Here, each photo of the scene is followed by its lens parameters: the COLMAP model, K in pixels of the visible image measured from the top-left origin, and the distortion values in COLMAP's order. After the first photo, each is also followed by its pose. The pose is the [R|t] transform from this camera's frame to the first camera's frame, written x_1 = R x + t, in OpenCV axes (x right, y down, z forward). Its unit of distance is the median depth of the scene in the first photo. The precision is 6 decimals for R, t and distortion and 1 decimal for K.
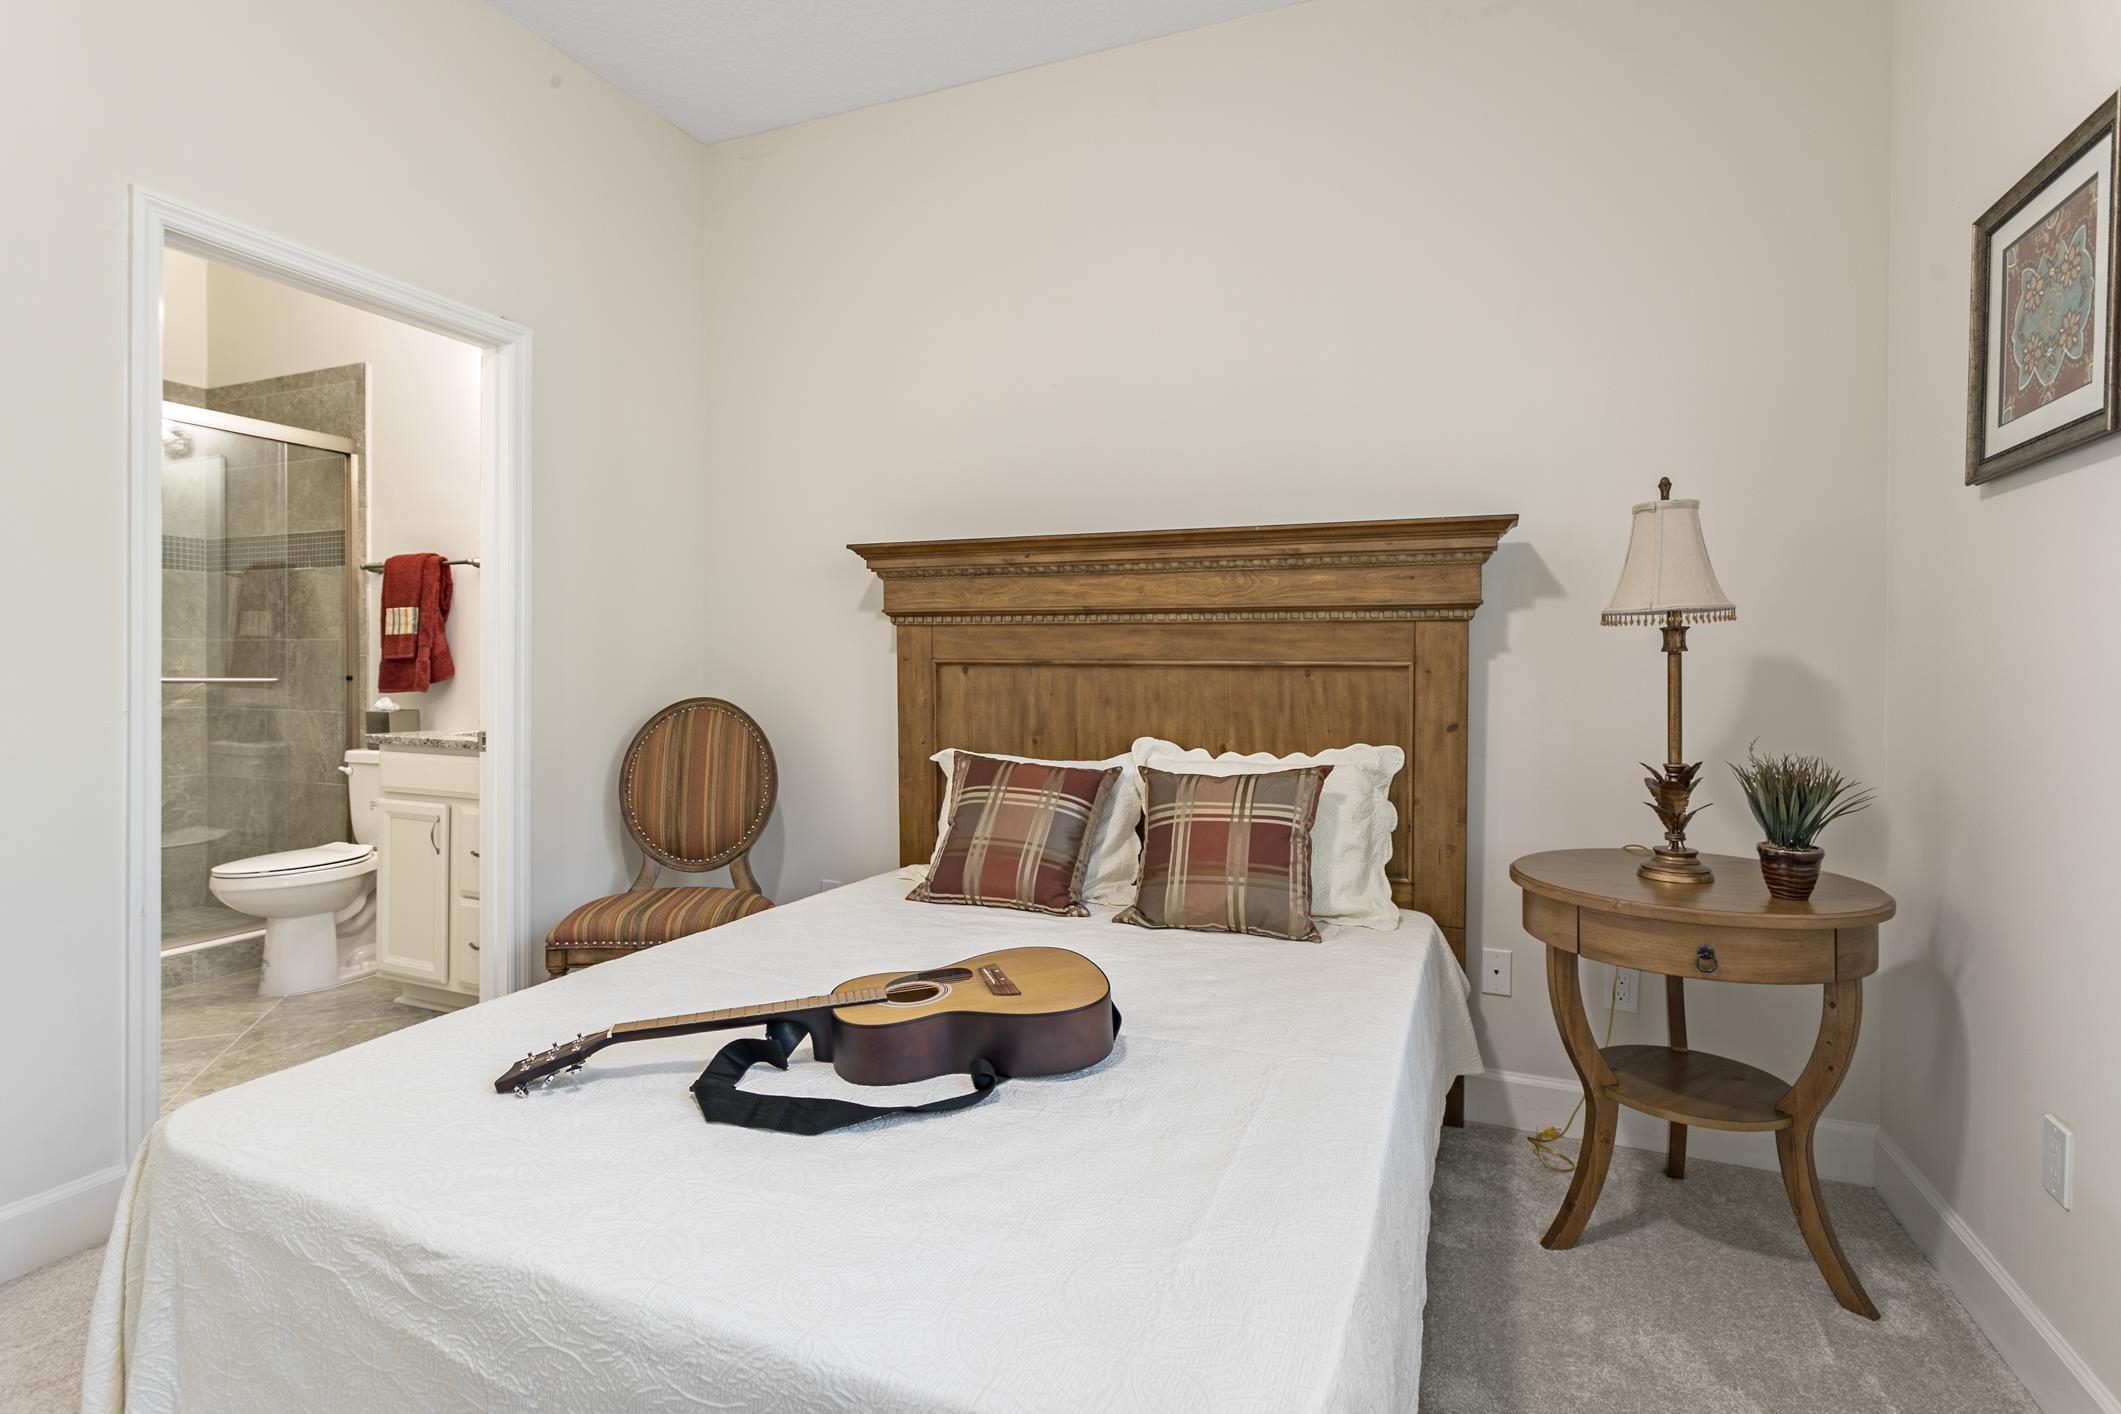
lens RADIAL K [[1021.7, 0, 1062.2], [0, 1021.7, 671.5], [0, 0, 1]] dist [0.005702, 0.000701]
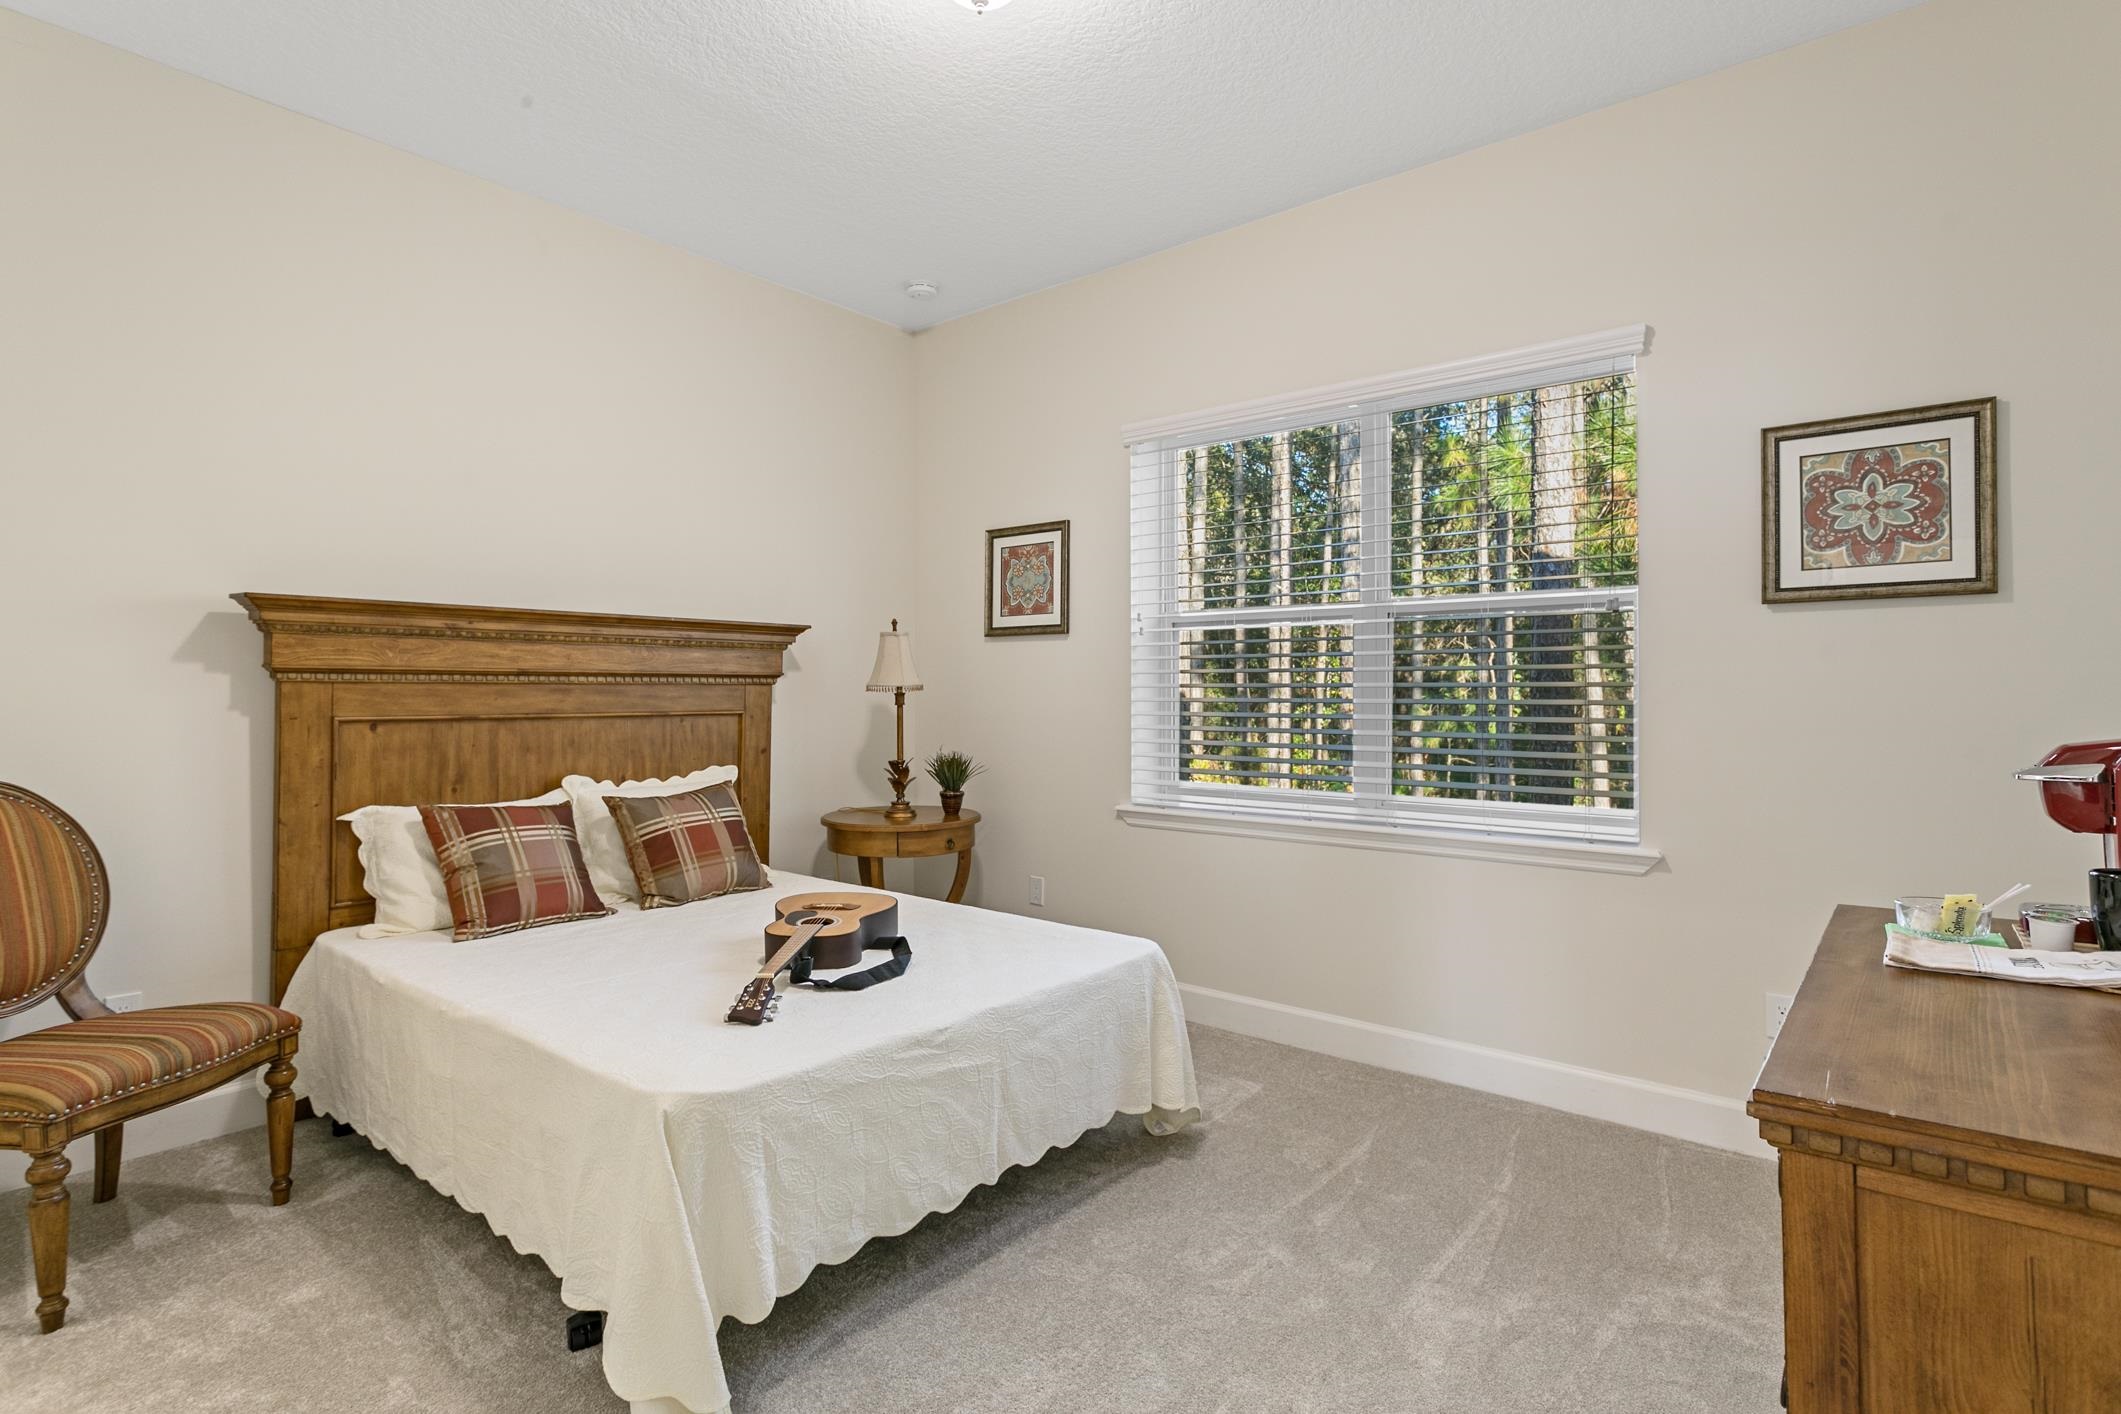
lens RADIAL K [[1021.7, 0, 1062.5], [0, 1021.7, 695.2], [0, 0, 1]] dist [0.005702, 0.000701]
pose [[0.306687, -0.015417, 0.951686, -0.909109], [-0.001423, 0.999860, 0.016656, -0.054326], [-0.951809, -0.006463, 0.306622, 0.048132]]
